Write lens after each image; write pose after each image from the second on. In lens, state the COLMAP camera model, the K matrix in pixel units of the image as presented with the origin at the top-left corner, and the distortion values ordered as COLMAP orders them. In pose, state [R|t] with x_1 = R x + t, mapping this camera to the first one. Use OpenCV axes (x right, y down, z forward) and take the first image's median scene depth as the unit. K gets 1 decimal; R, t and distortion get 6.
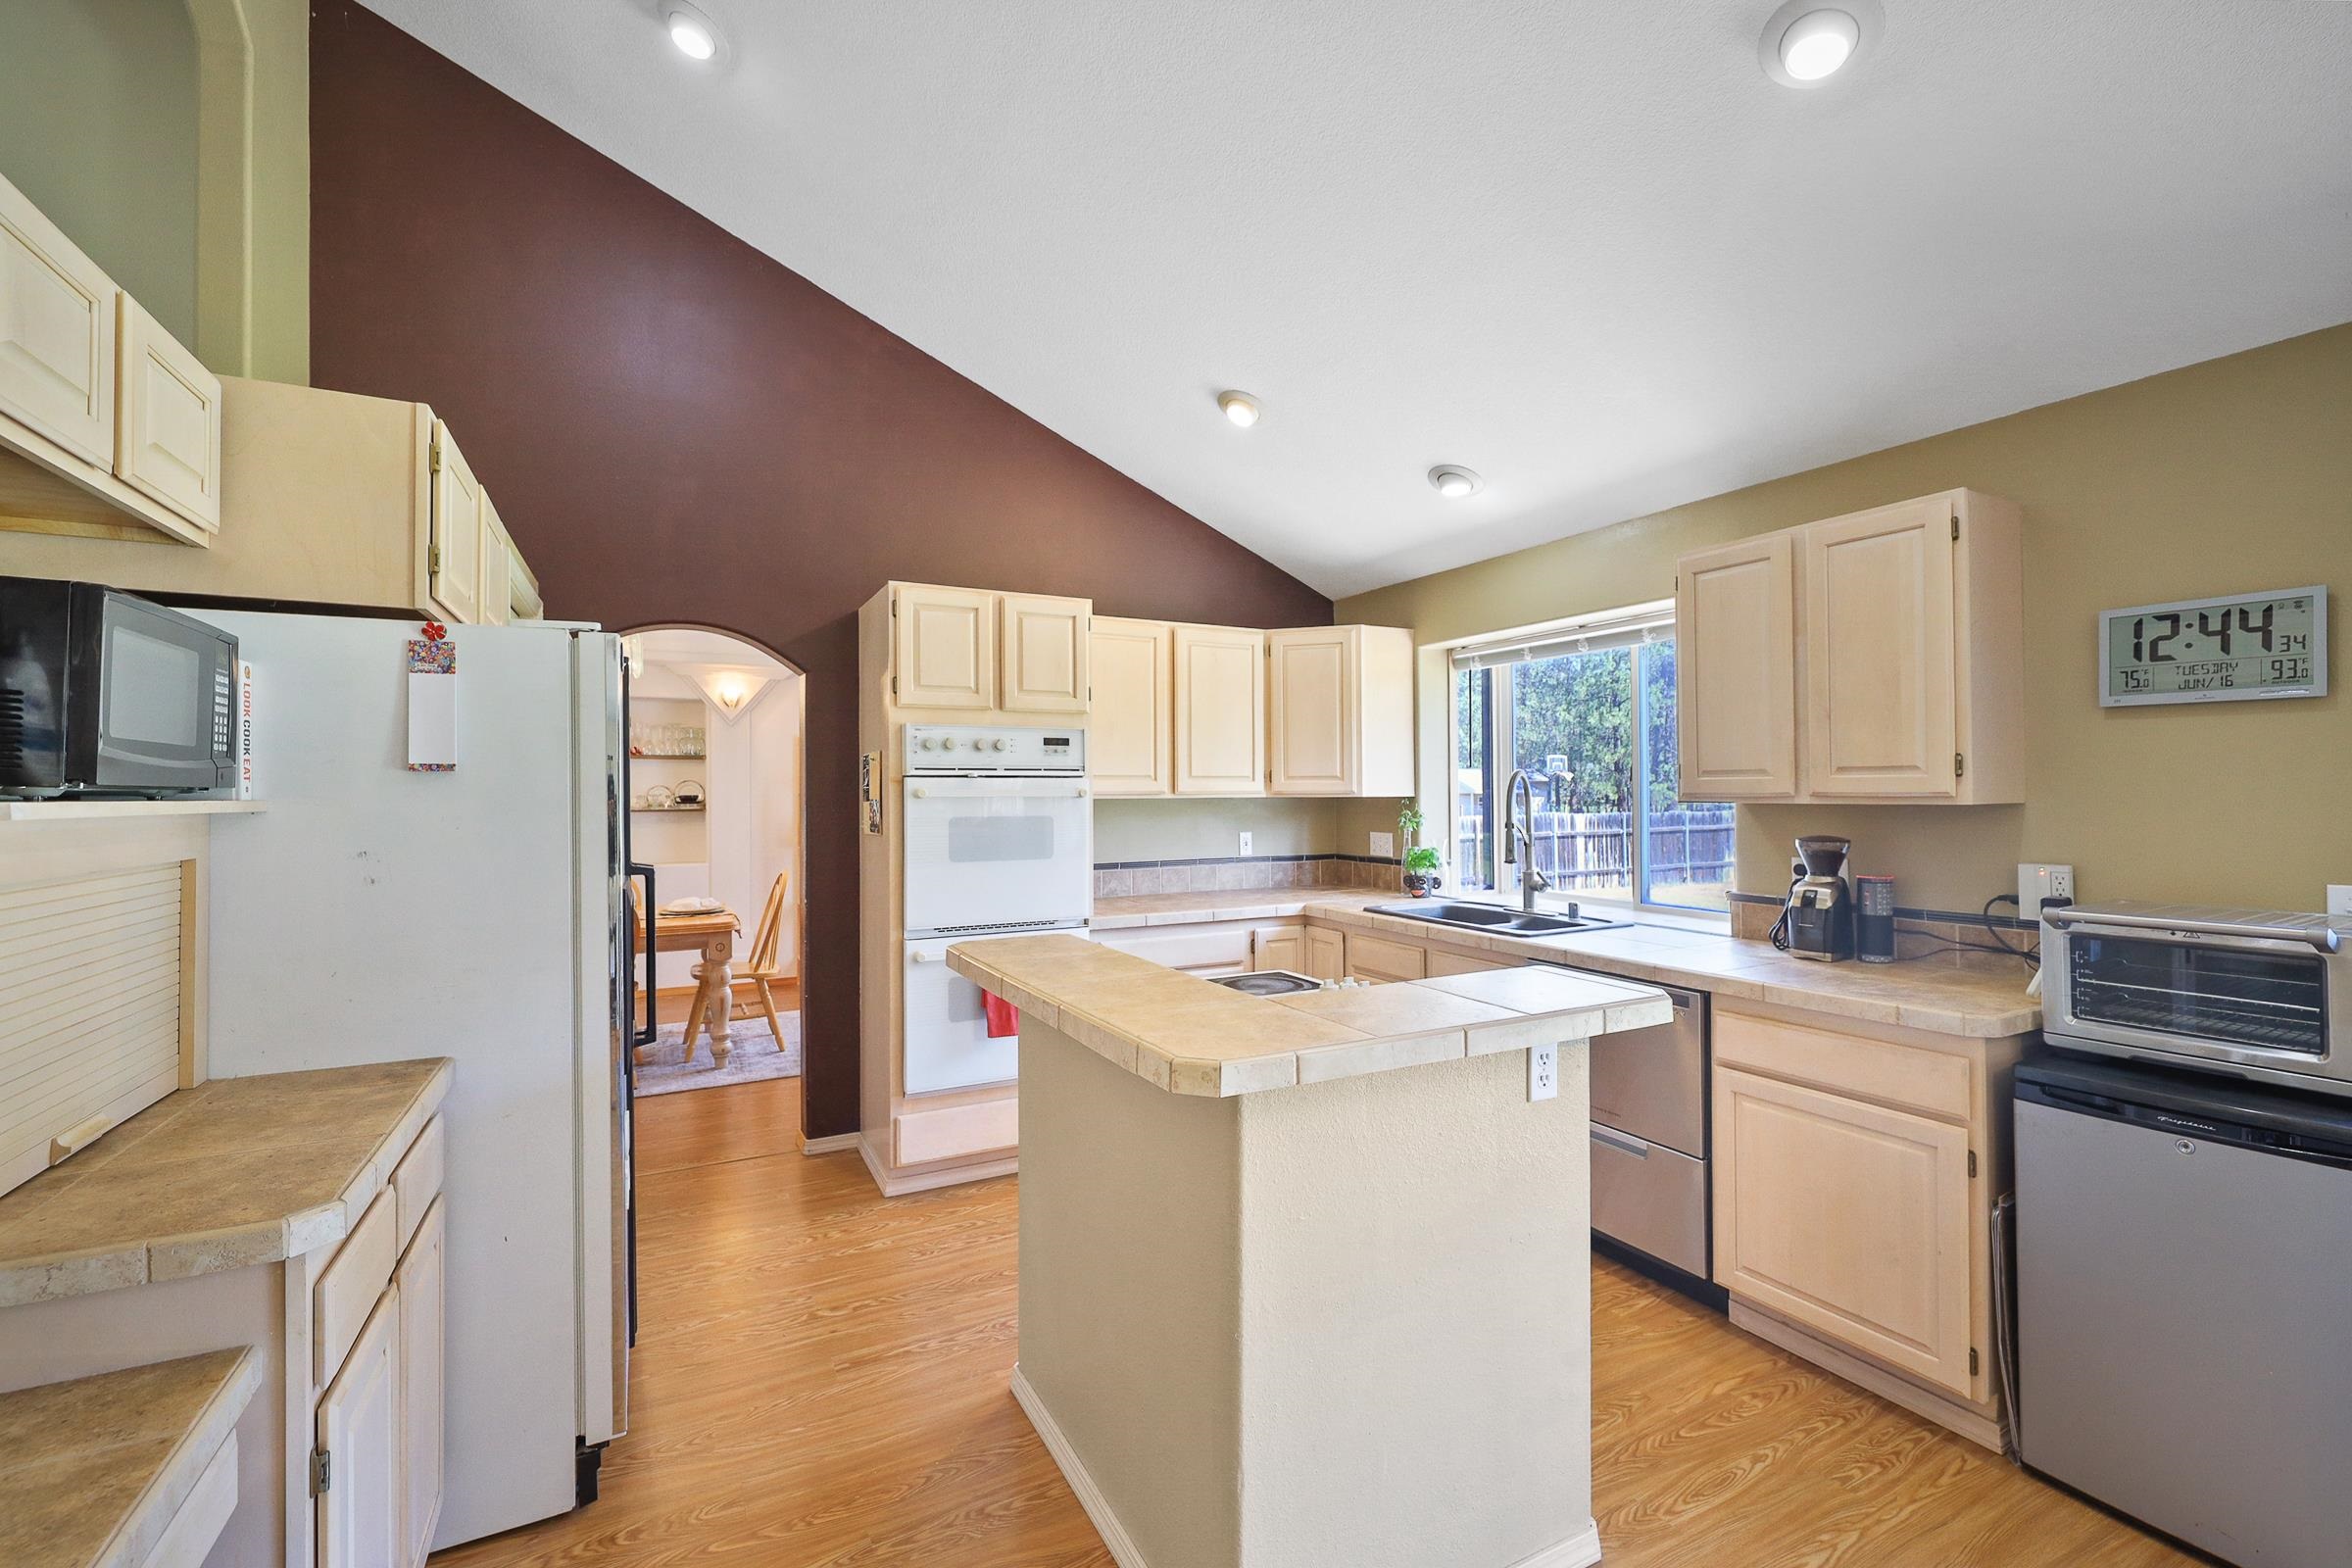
lens RADIAL K [[991.4, 0, 1171.3], [0, 991.4, 784.3], [0, 0, 1]] dist [-0.001287, 0.000125]
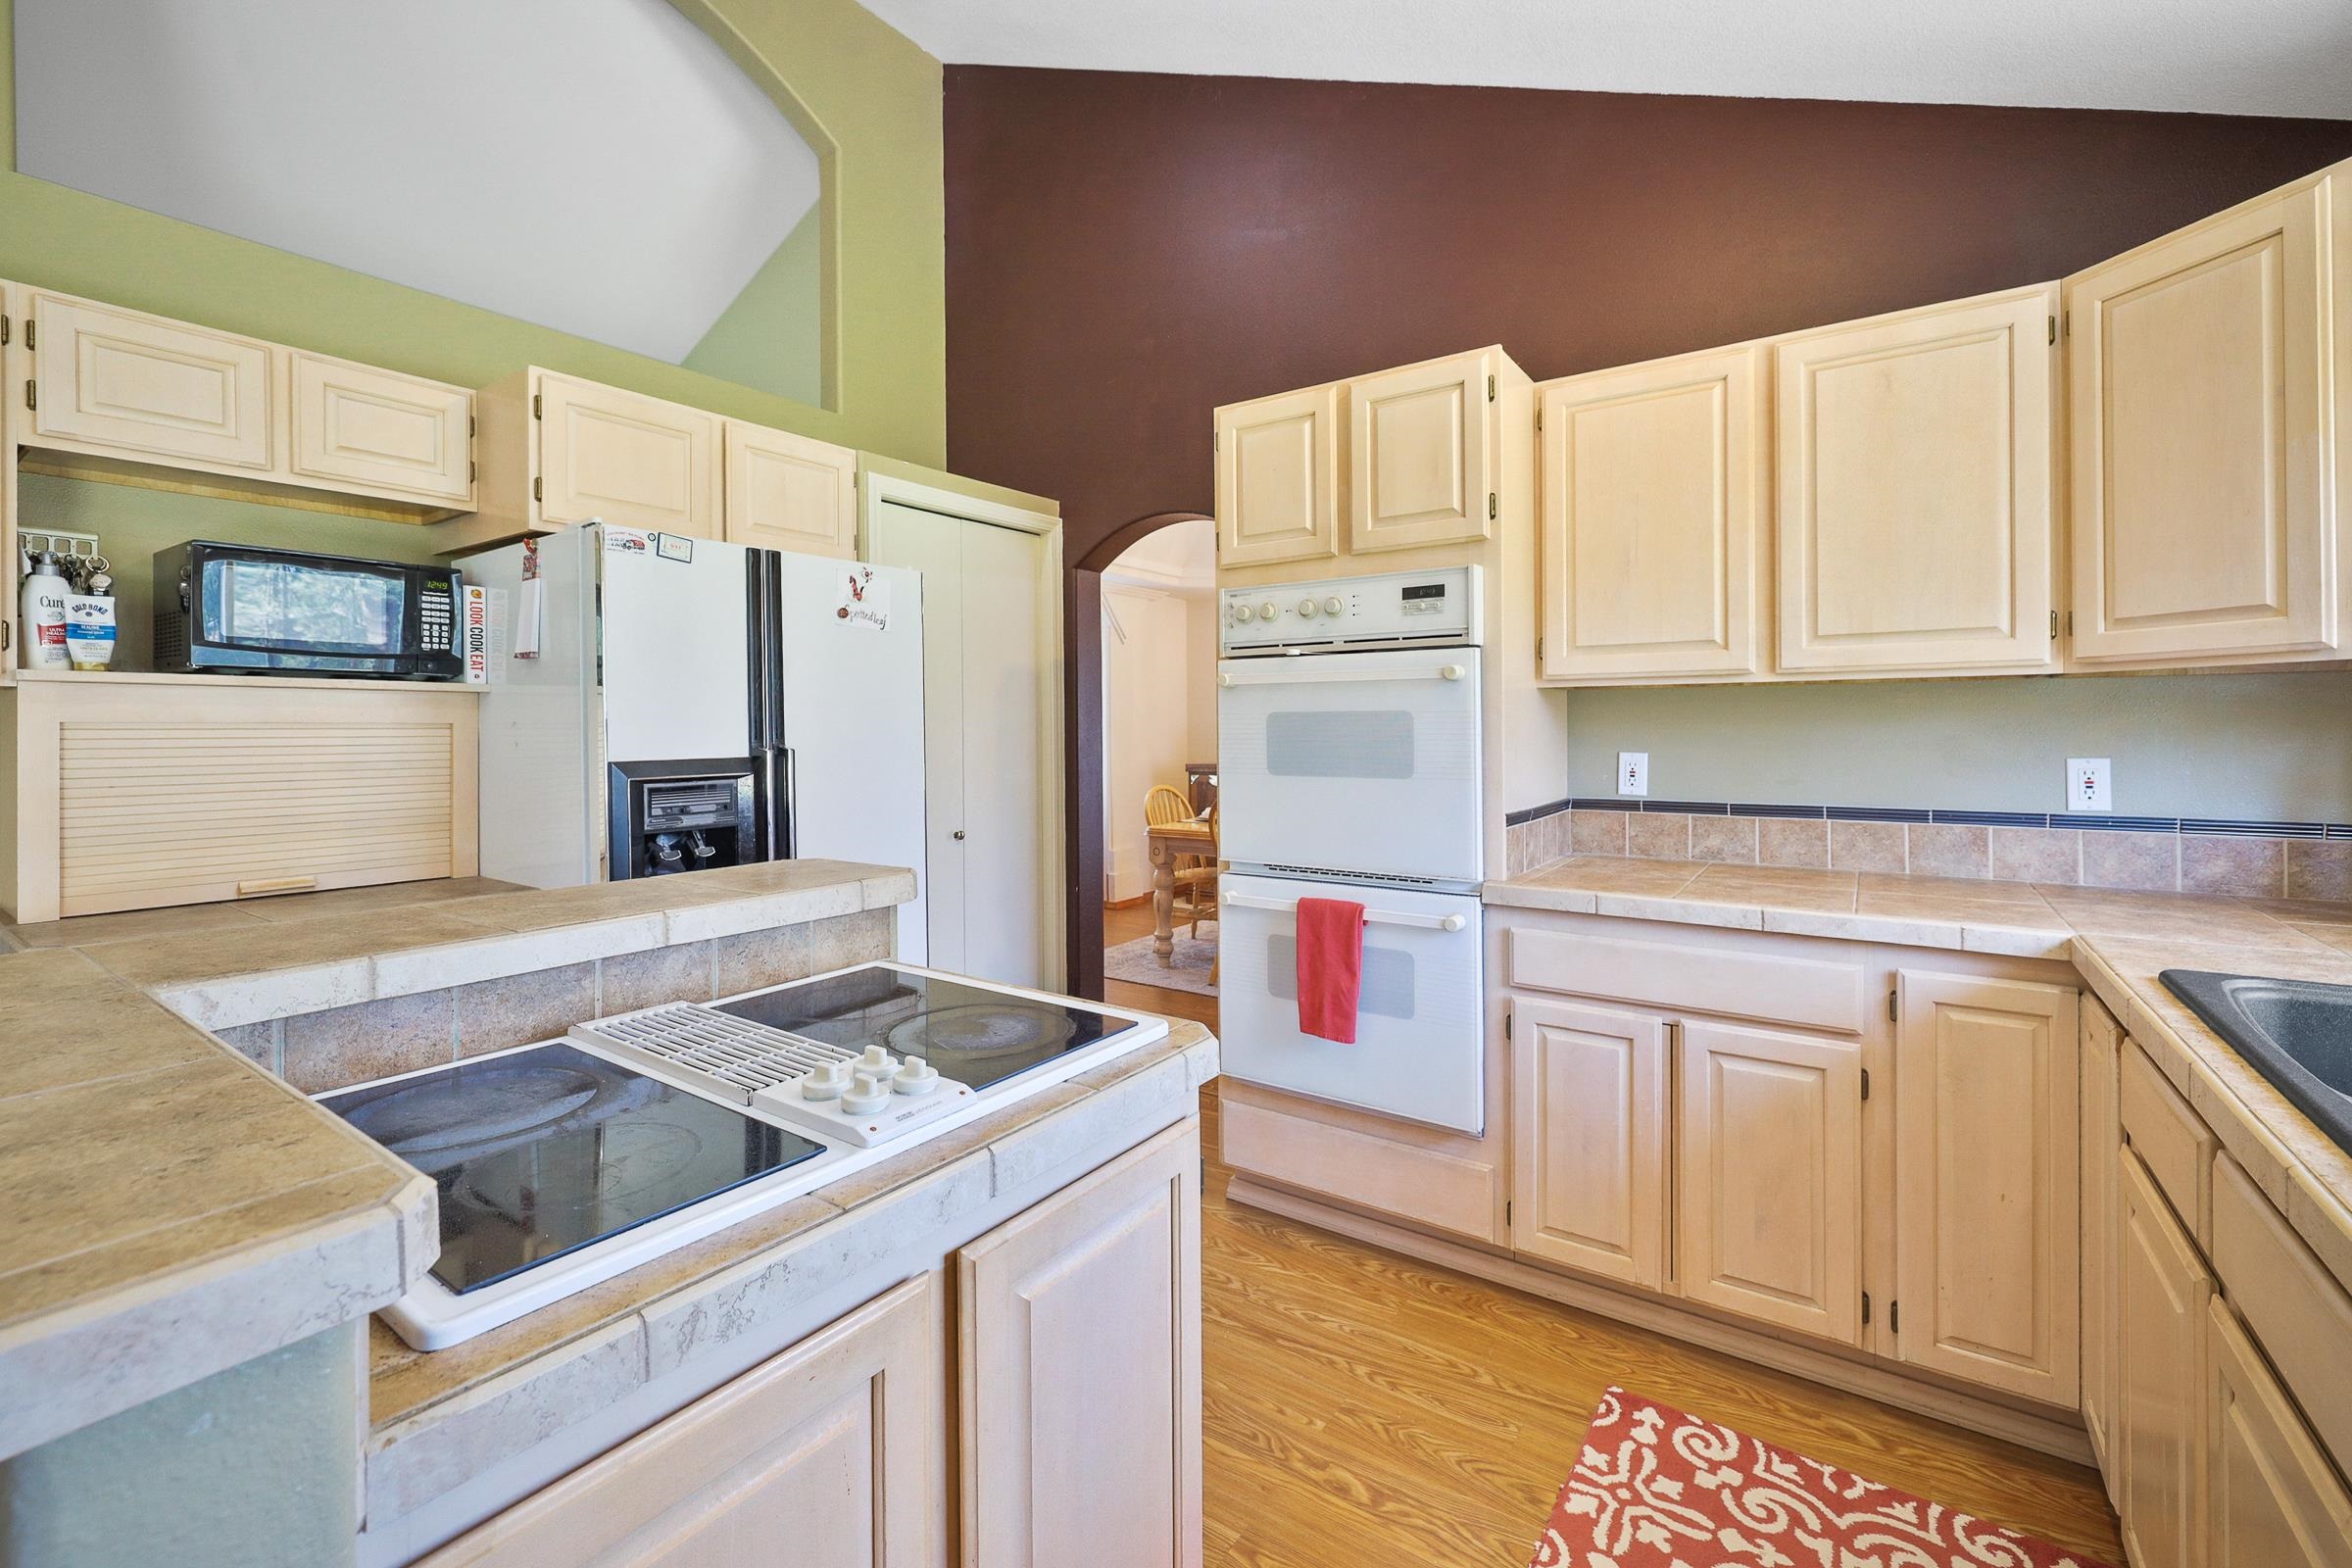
lens RADIAL K [[991.4, 0, 1171.5], [0, 991.4, 731.9], [0, 0, 1]] dist [-0.001287, 0.000125]
pose [[0.458987, 0.005754, -0.888424, 0.384180], [0.009548, 0.999889, 0.011409, 0.037932], [0.888392, -0.013719, 0.458881, 0.599683]]
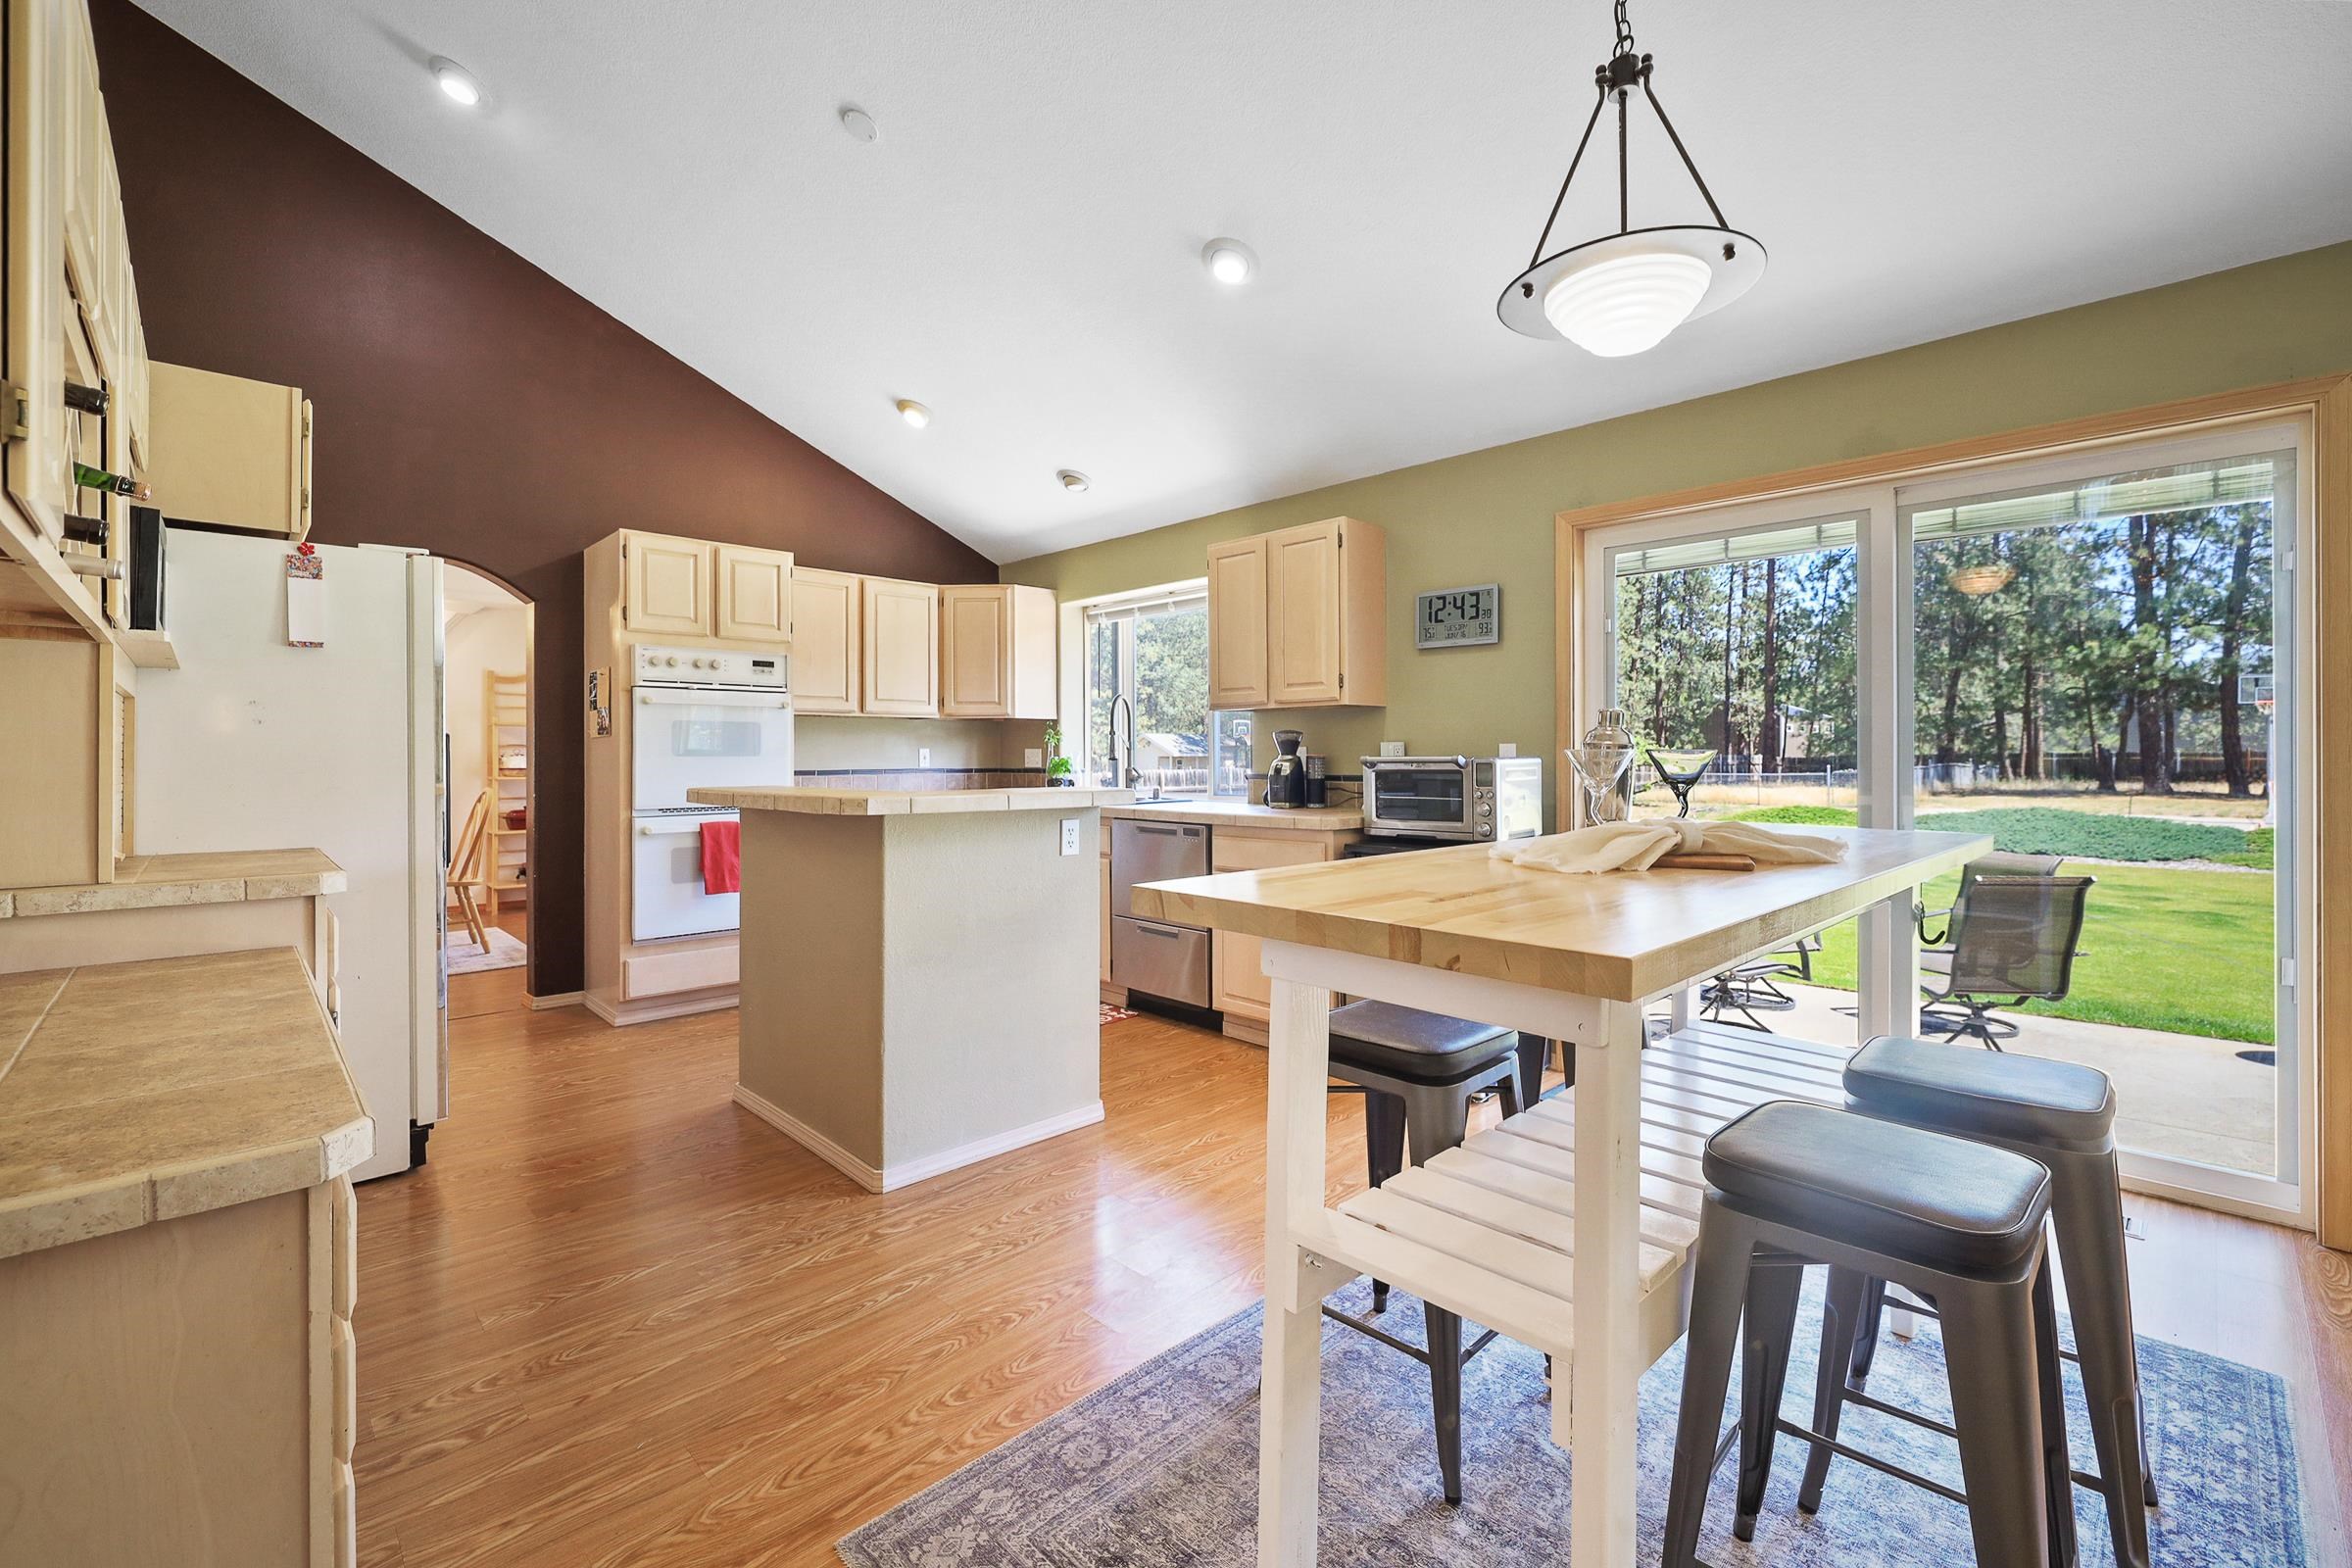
lens RADIAL K [[991.4, 0, 1155.4], [0, 991.4, 751.7], [0, 0, 1]] dist [-0.001287, 0.000125]
pose [[0.962725, 0.003188, 0.270465, 0.024791], [-0.003639, 0.999993, 0.001166, 0.068562], [-0.270459, -0.002107, 0.962729, -0.366973]]
